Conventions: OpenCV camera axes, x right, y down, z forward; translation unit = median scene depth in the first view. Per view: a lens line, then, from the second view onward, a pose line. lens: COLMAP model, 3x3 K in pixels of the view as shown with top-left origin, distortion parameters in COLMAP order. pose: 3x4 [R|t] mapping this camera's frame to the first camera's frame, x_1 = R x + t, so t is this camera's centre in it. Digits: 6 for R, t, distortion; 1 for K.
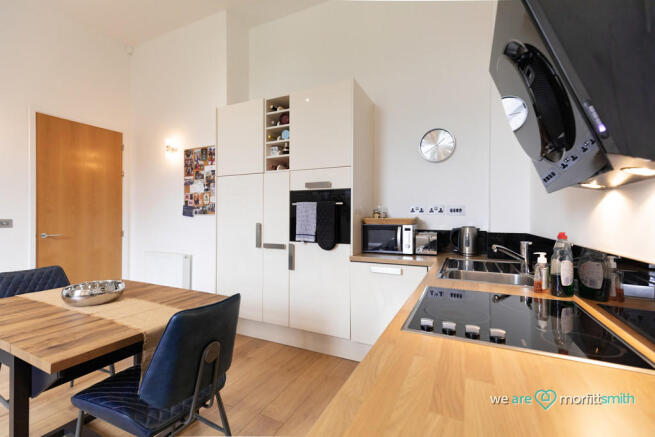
lens RADIAL K [[290.0, 0, 328.3], [0, 290.0, 216.0], [0, 0, 1]] dist [0.008764, -0.000466]
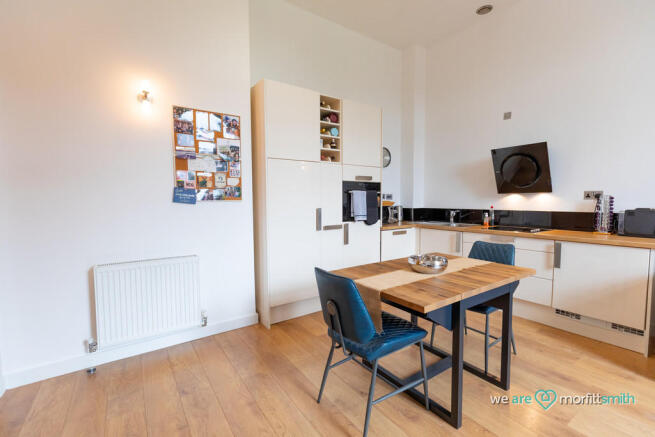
lens RADIAL K [[290.0, 0, 328.7], [0, 290.0, 219.9], [0, 0, 1]] dist [0.008764, -0.000466]
pose [[0.492349, -0.062799, 0.868130, -1.197483], [0.004982, 0.997581, 0.069338, -0.007011], [-0.870384, -0.029813, 0.491471, 0.434911]]
